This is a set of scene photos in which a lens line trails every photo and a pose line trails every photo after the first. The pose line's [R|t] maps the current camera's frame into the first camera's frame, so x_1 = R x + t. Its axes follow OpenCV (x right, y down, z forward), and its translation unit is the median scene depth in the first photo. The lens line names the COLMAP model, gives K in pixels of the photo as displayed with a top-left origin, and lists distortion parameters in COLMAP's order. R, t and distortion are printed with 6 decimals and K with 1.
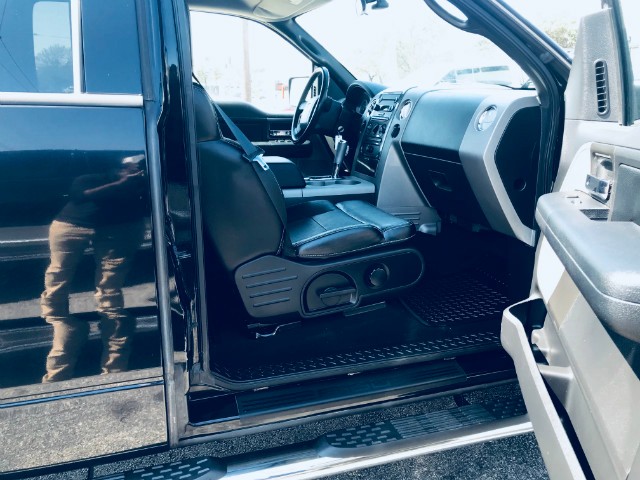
lens RADIAL K [[537.4, 0, 319.2], [0, 537.4, 222.4], [0, 0, 1]] dist [0.063064, -0.090373]
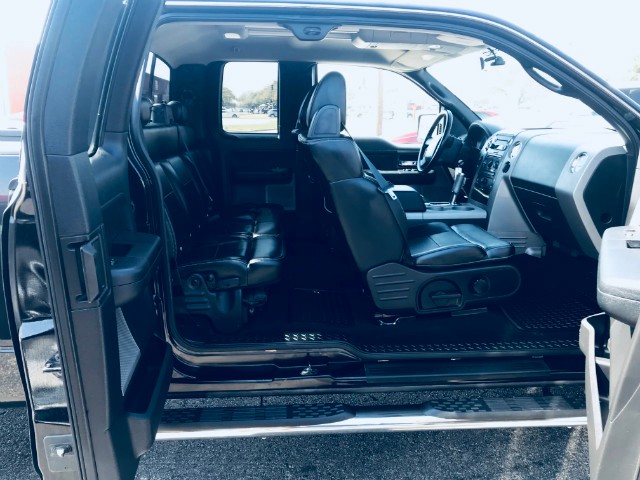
lens RADIAL K [[537.4, 0, 319.2], [0, 537.4, 222.4], [0, 0, 1]] dist [0.063064, -0.090373]
pose [[0.971976, 0.048527, -0.230016, 0.021563], [-0.056082, 0.998077, -0.026419, 0.005763], [0.228291, 0.038579, 0.972828, -0.248254]]
